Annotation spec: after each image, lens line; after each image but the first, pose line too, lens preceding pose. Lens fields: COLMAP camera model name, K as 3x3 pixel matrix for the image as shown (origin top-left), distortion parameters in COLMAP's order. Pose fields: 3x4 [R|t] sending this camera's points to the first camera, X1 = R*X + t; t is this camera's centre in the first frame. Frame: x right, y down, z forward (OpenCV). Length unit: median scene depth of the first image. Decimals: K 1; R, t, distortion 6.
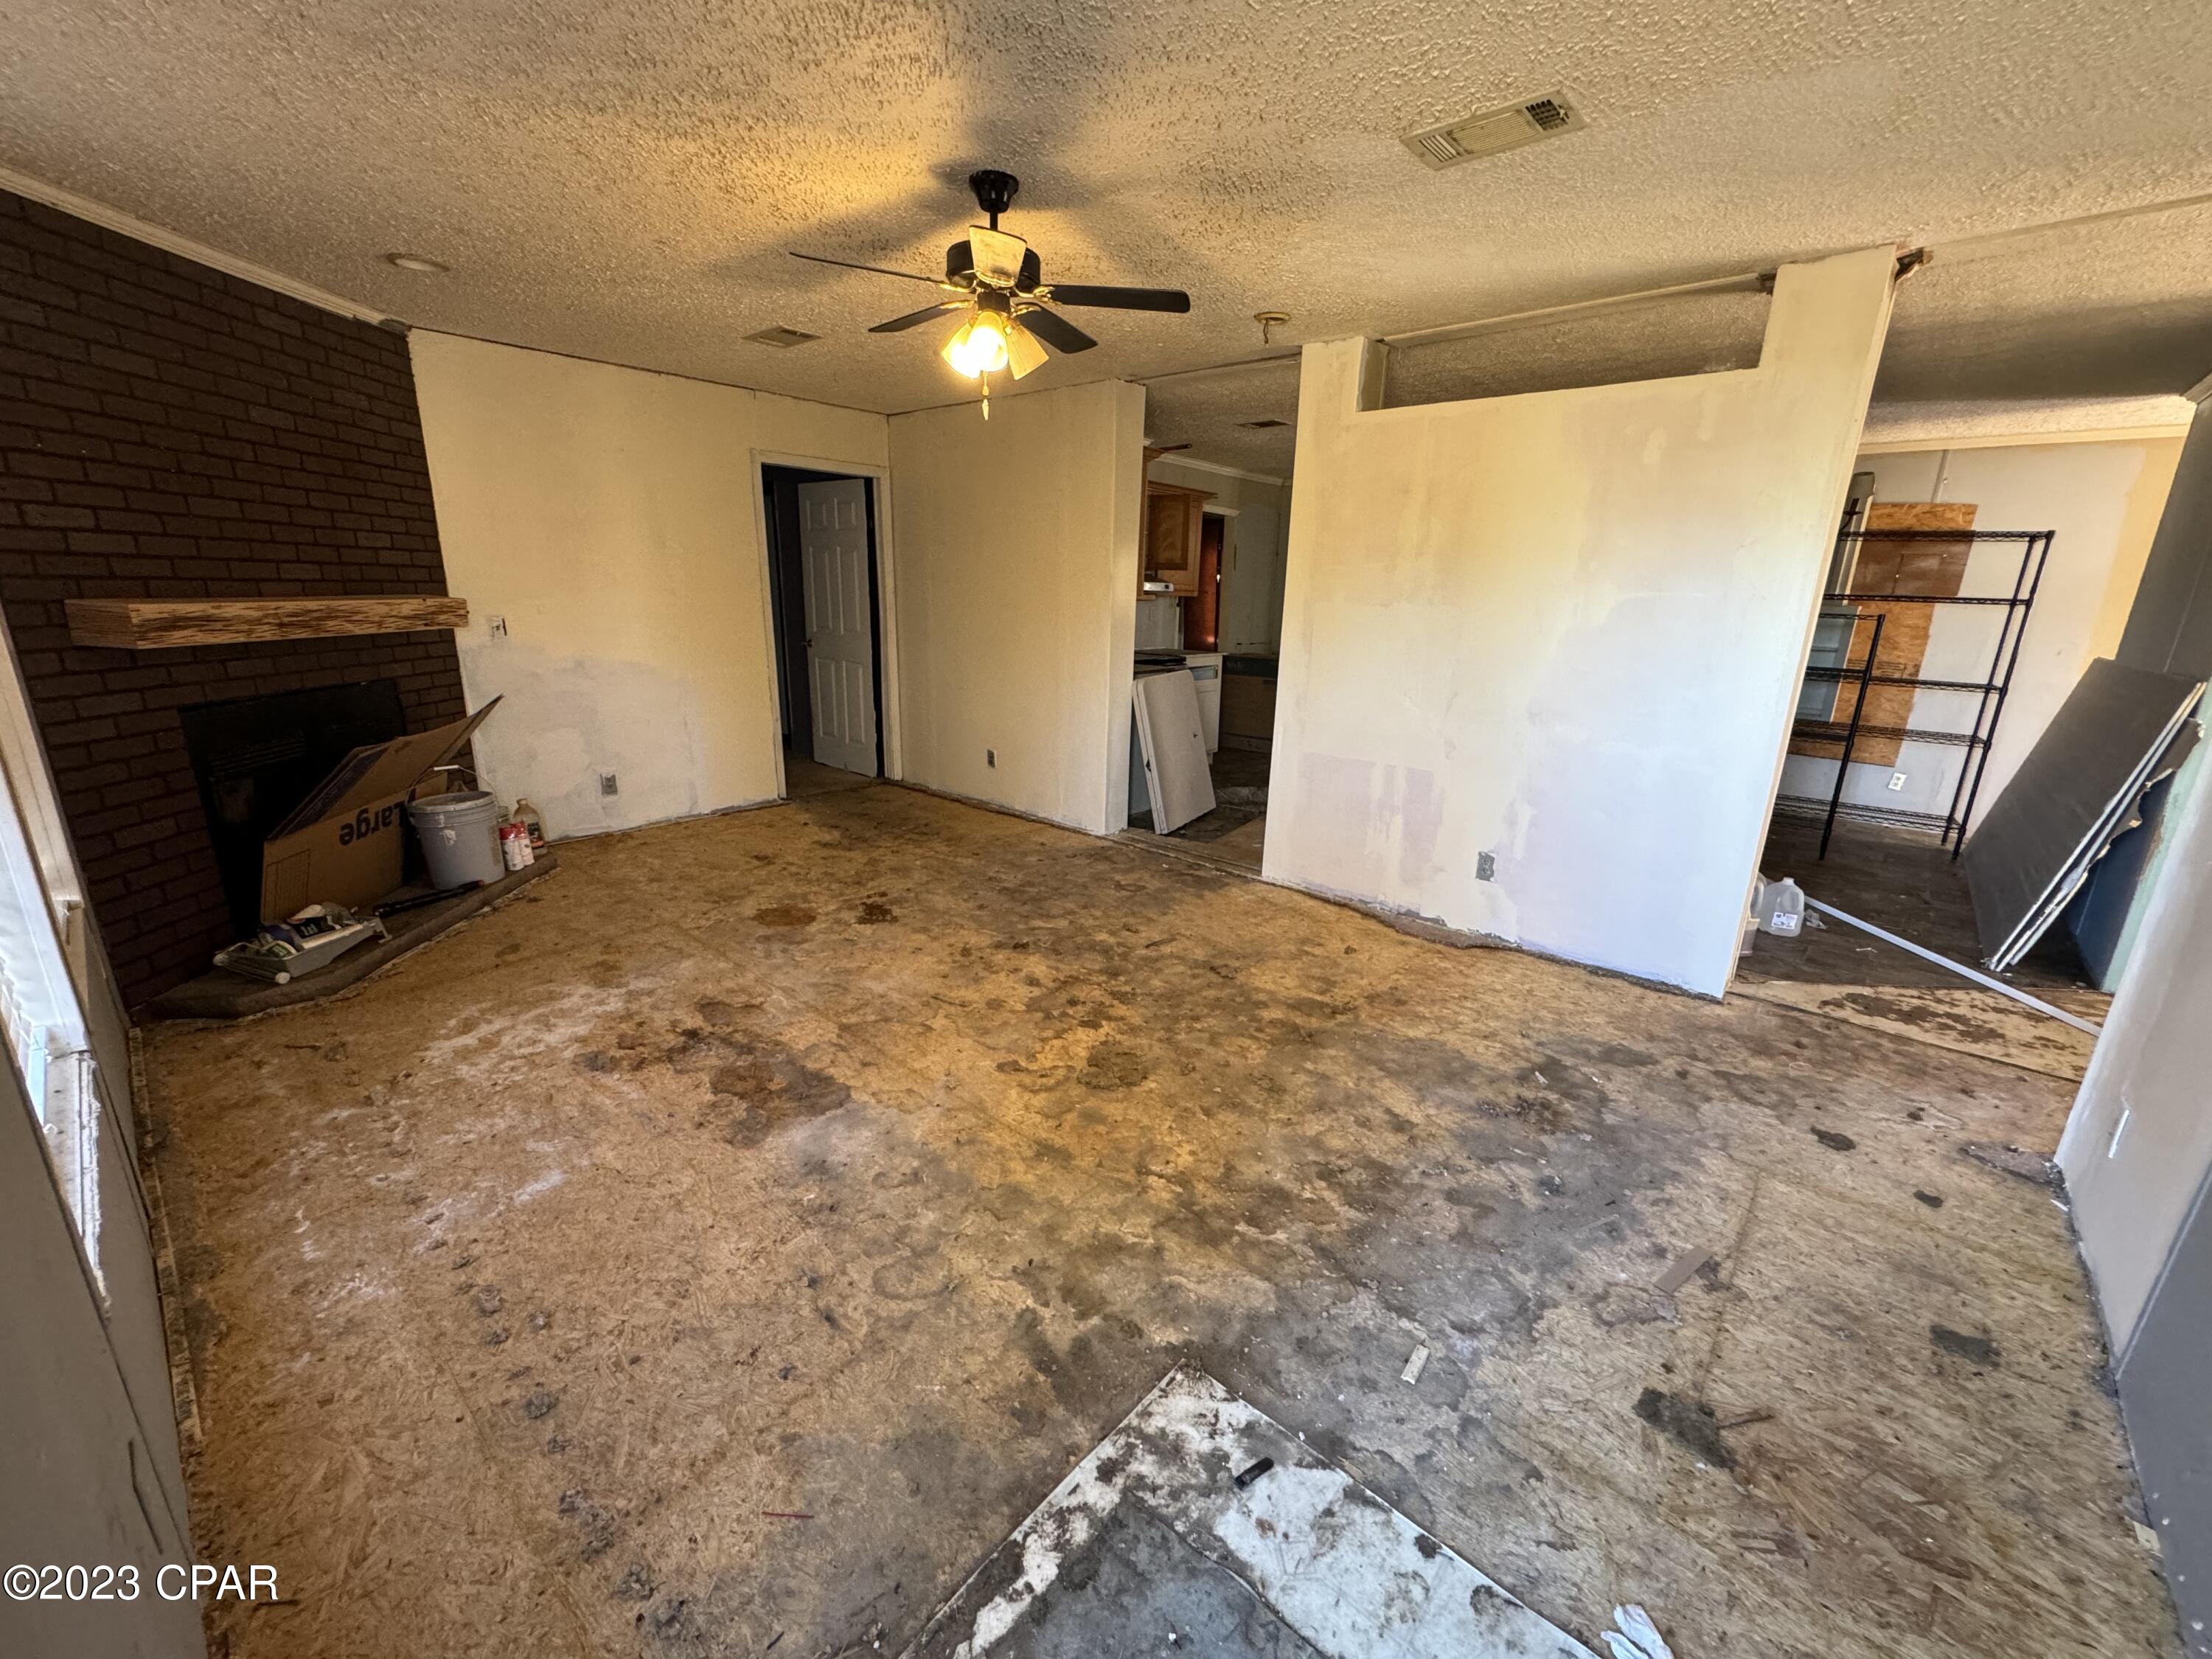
lens RADIAL K [[883.3, 0, 1113.5], [0, 883.3, 829.1], [0, 0, 1]] dist [-0.001976, 0.000764]
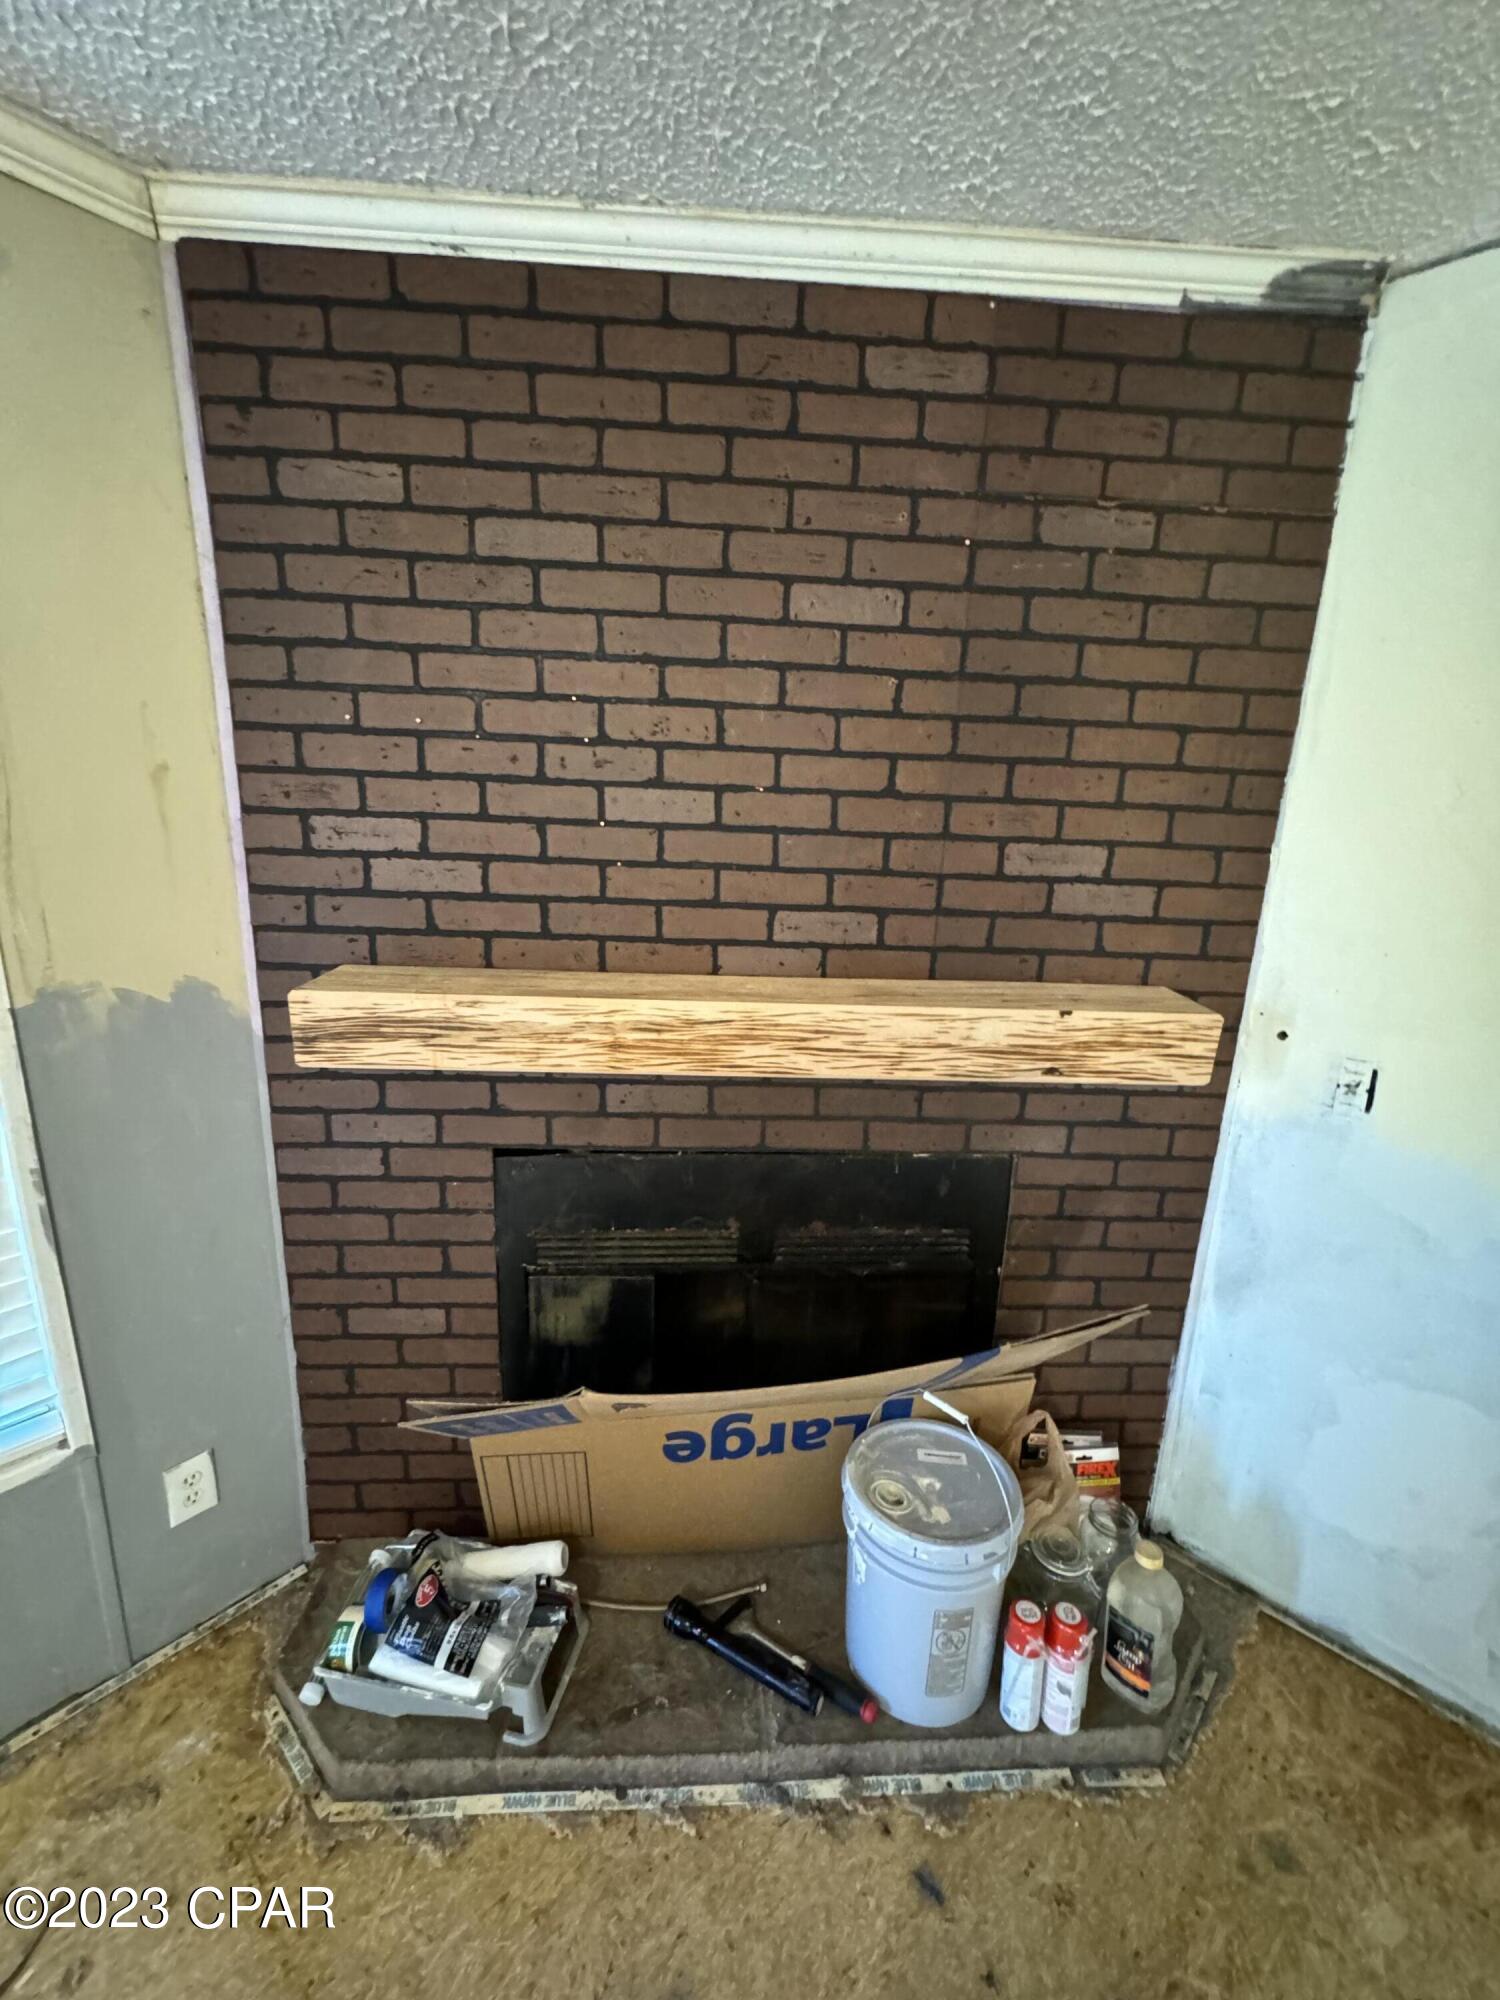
lens RADIAL K [[798.6, 0, 755.9], [0, 798.6, 1004.4], [0, 0, 1]] dist [-0.001976, 0.000764]
pose [[-0.010277, 0.197558, -0.980237, -0.474508], [-0.299166, 0.934781, 0.191533, -0.315844], [0.954146, 0.295222, 0.049496, 0.928075]]
